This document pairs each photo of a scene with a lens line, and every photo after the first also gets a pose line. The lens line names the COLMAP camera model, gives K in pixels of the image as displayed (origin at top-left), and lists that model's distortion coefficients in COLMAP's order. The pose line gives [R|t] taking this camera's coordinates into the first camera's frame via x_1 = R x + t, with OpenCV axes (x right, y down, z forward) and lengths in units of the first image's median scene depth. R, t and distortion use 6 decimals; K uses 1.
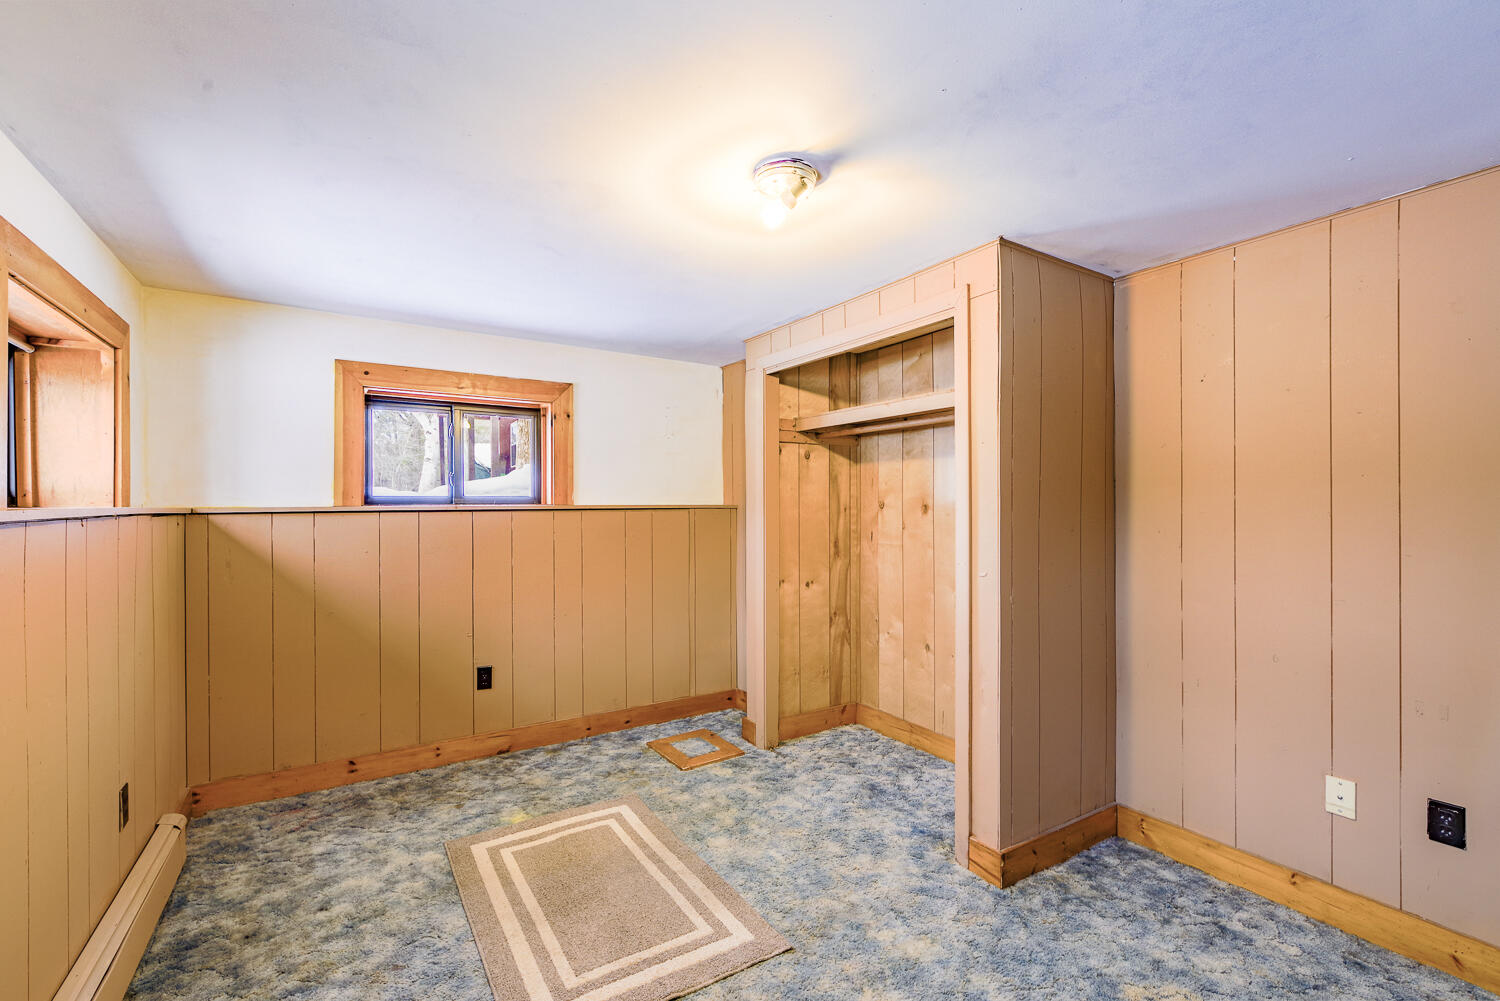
lens RADIAL K [[654.8, 0, 743.3], [0, 654.8, 508.2], [0, 0, 1]] dist [-0.004611, 0.000000]
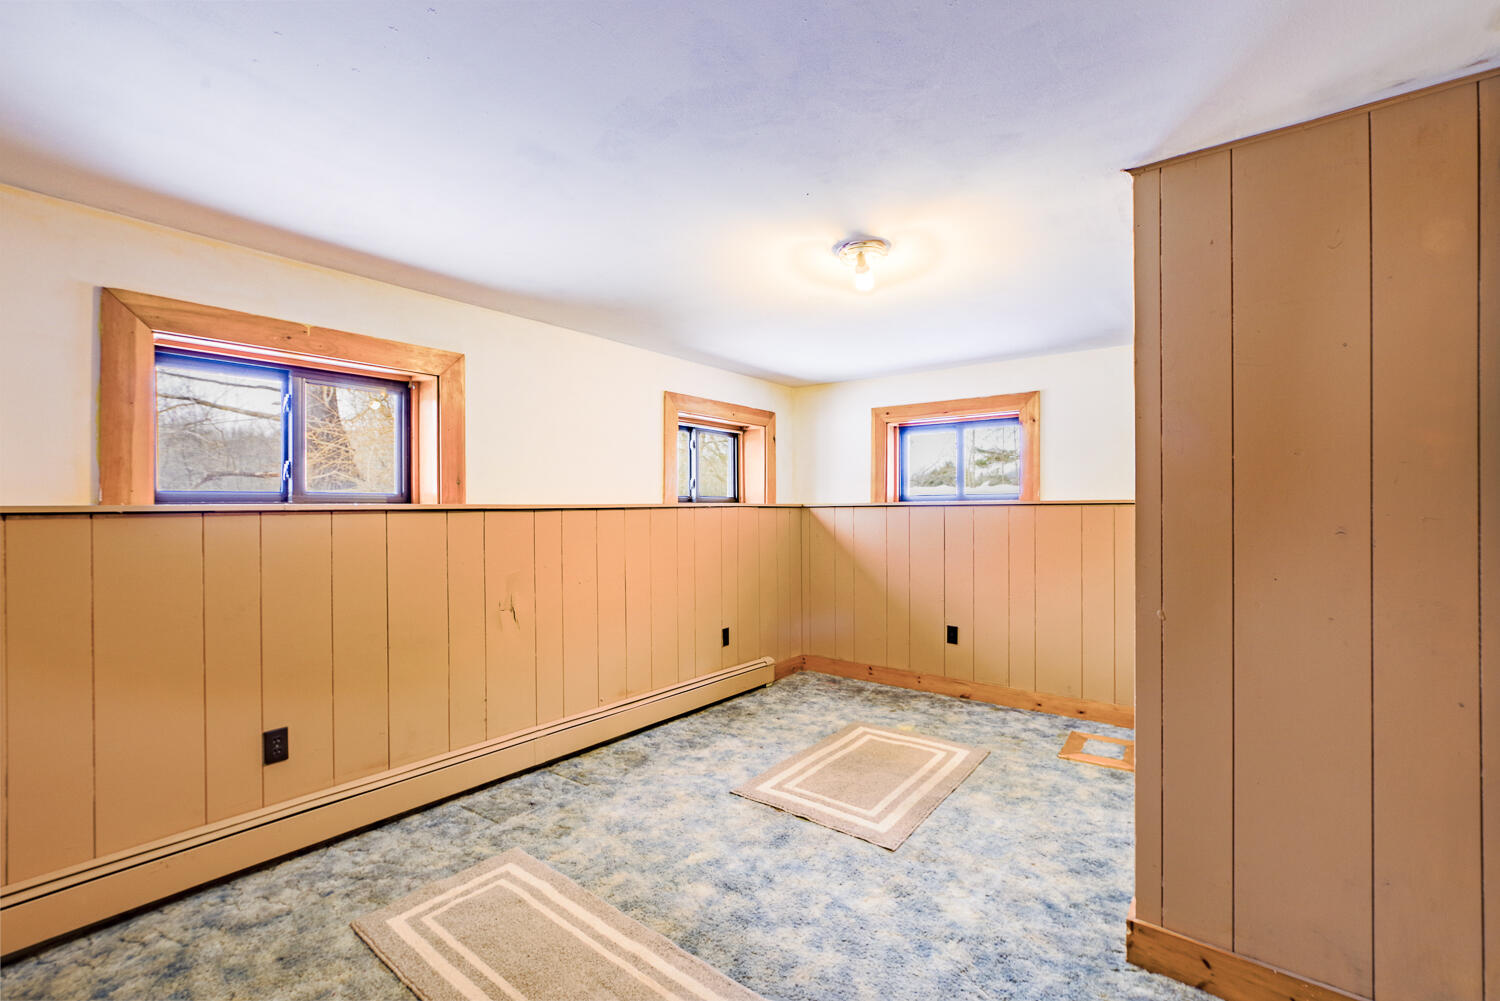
lens RADIAL K [[654.8, 0, 743.3], [0, 654.8, 508.2], [0, 0, 1]] dist [-0.004611, 0.000000]
pose [[0.326070, 0.001228, -0.945345, 0.845036], [-0.000476, 0.999999, 0.001135, 0.009464], [0.945345, 0.000080, 0.326071, 0.229618]]
